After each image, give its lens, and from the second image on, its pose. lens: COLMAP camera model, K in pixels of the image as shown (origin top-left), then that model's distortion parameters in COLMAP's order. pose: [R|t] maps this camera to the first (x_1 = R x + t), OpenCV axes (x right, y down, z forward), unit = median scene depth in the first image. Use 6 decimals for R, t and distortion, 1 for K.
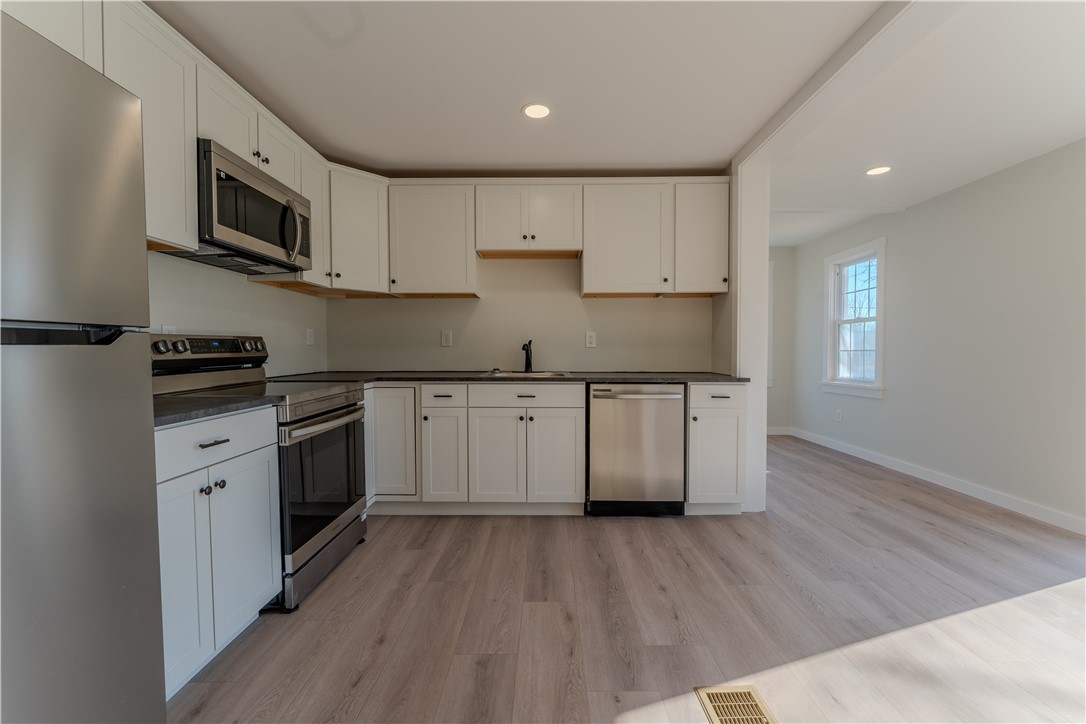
lens RADIAL K [[447.0, 0, 543.0], [0, 447.0, 362.0], [0, 0, 1]] dist [-0.000240, -0.000246]
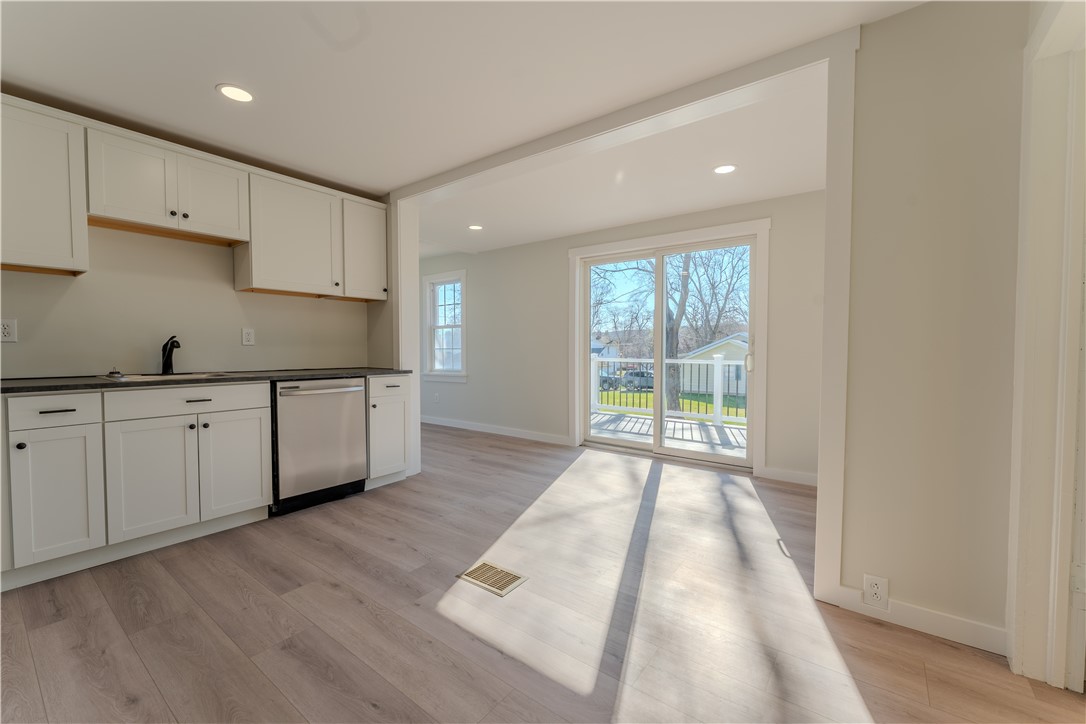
lens RADIAL K [[441.1, 0, 543.0], [0, 441.1, 362.0], [0, 0, 1]] dist [-0.000456, -0.000028]
pose [[0.598168, -0.023134, 0.801037, -0.321196], [0.020304, 0.999700, 0.013710, 0.003261], [-0.801114, 0.008063, 0.598458, -0.055588]]
